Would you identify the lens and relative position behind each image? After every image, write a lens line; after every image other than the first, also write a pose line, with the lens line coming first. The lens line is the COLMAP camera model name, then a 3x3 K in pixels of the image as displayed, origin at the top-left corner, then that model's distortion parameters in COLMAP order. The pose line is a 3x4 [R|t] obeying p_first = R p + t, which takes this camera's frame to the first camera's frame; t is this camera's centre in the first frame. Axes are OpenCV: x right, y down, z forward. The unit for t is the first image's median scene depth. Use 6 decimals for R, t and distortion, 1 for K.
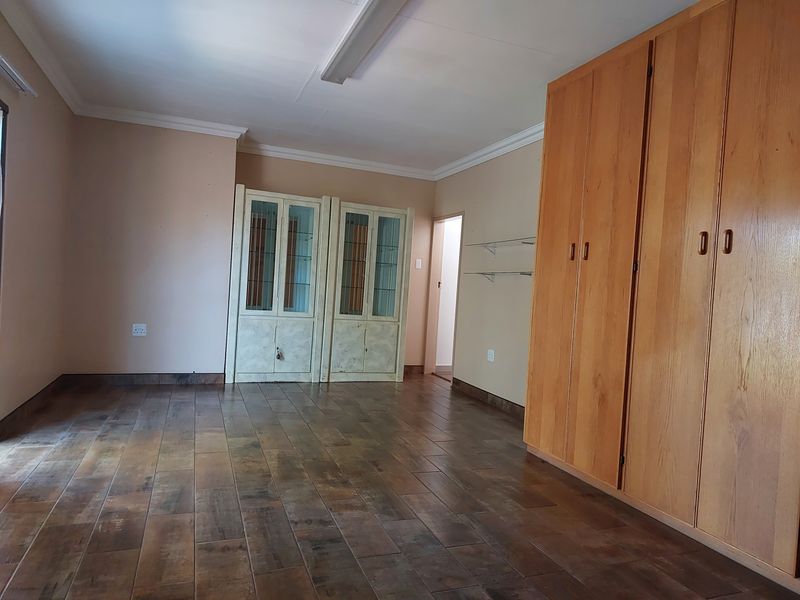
lens RADIAL K [[536.5, 0, 402.8], [0, 536.5, 300.1], [0, 0, 1]] dist [0.042416, 0.001487]
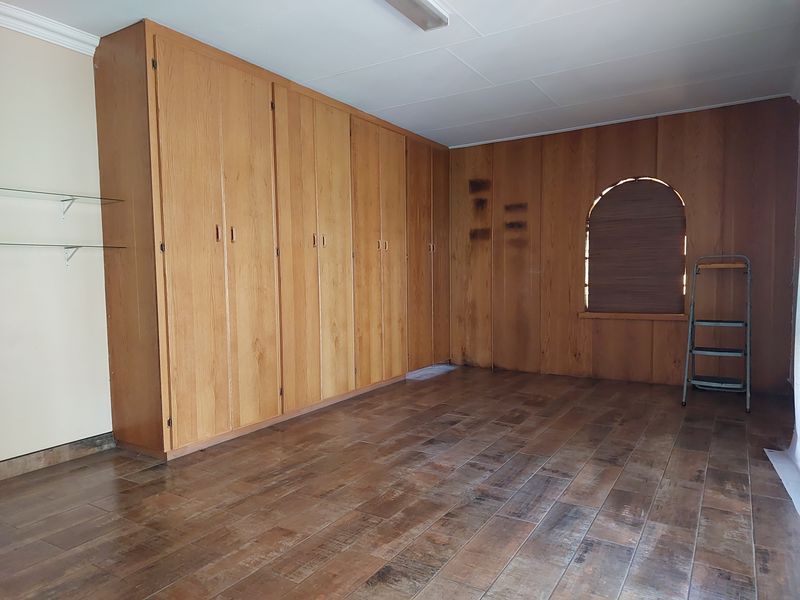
lens RADIAL K [[536.5, 0, 402.6], [0, 536.5, 302.4], [0, 0, 1]] dist [0.042416, 0.001487]
pose [[-0.602831, -0.095921, 0.792082, -0.927997], [-0.003403, 0.993047, 0.117668, -0.103168], [-0.797861, 0.068238, -0.598966, 1.714723]]
